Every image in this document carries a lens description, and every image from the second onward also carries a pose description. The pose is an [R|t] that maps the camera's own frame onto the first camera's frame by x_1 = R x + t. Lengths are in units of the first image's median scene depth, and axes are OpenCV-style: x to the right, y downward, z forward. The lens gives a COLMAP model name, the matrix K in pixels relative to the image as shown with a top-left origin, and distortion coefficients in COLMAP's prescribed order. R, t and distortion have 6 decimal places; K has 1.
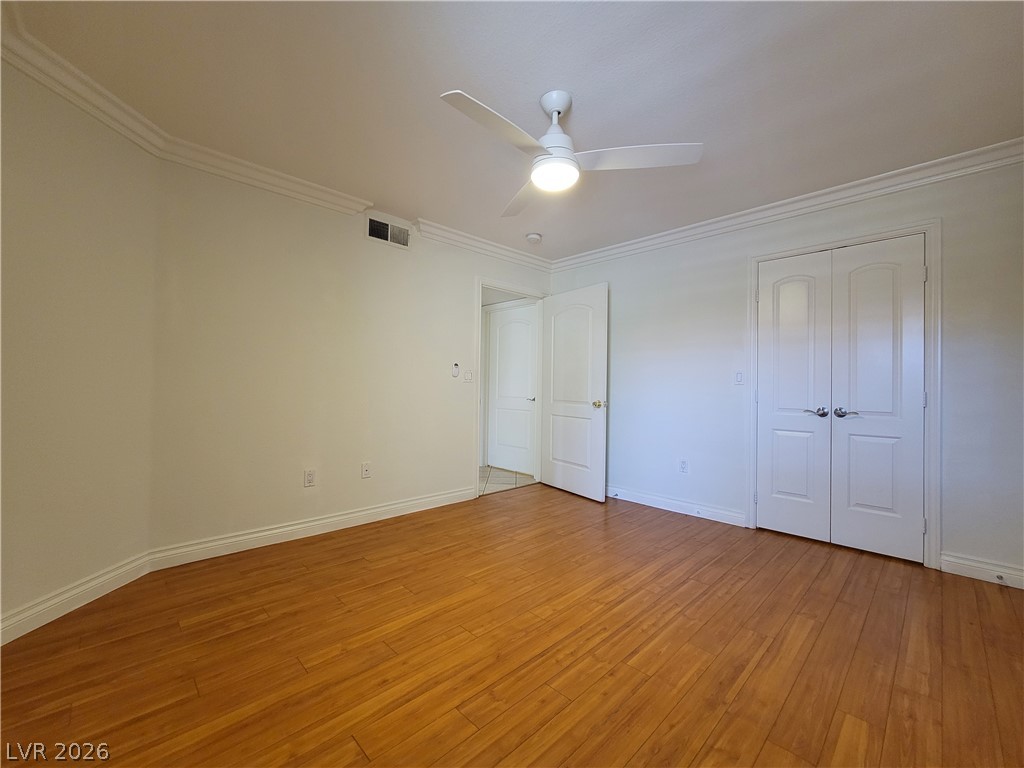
lens RADIAL K [[419.5, 0, 511.9], [0, 419.5, 383.0], [0, 0, 1]] dist [-0.007092, 0.000521]
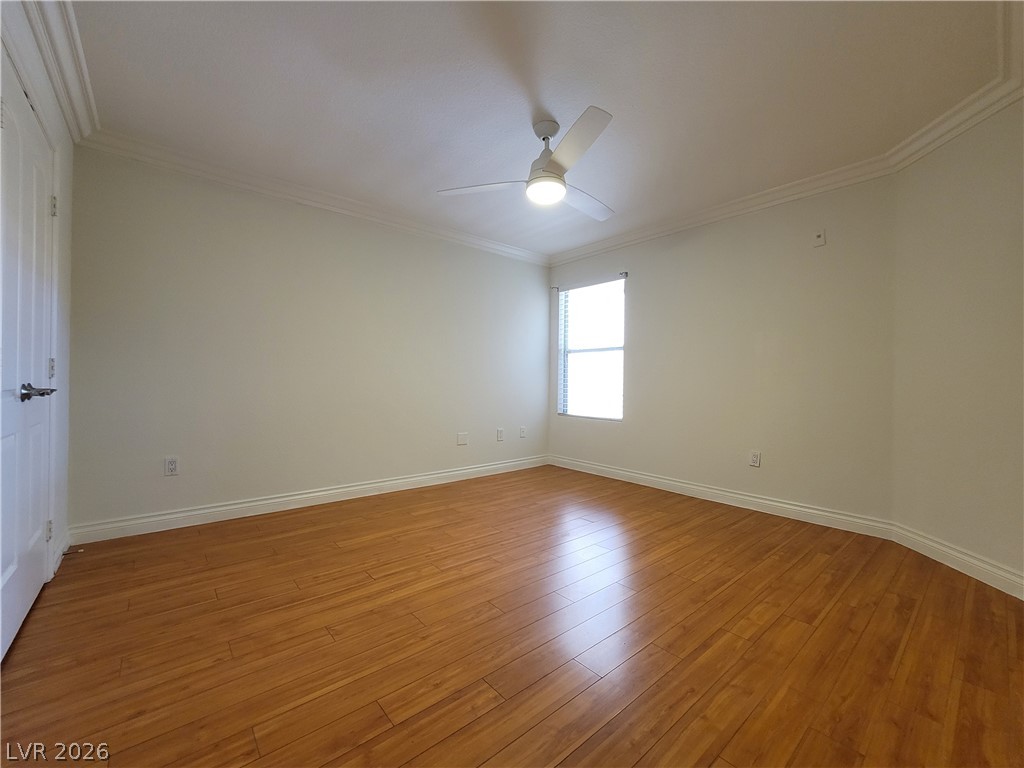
lens RADIAL K [[419.5, 0, 511.9], [0, 419.5, 383.0], [0, 0, 1]] dist [-0.007092, 0.000521]
pose [[-0.997522, -0.024349, 0.066015, 0.097357], [-0.024676, 0.999687, -0.004143, 0.057447], [-0.065893, -0.005761, -0.997810, 2.000028]]
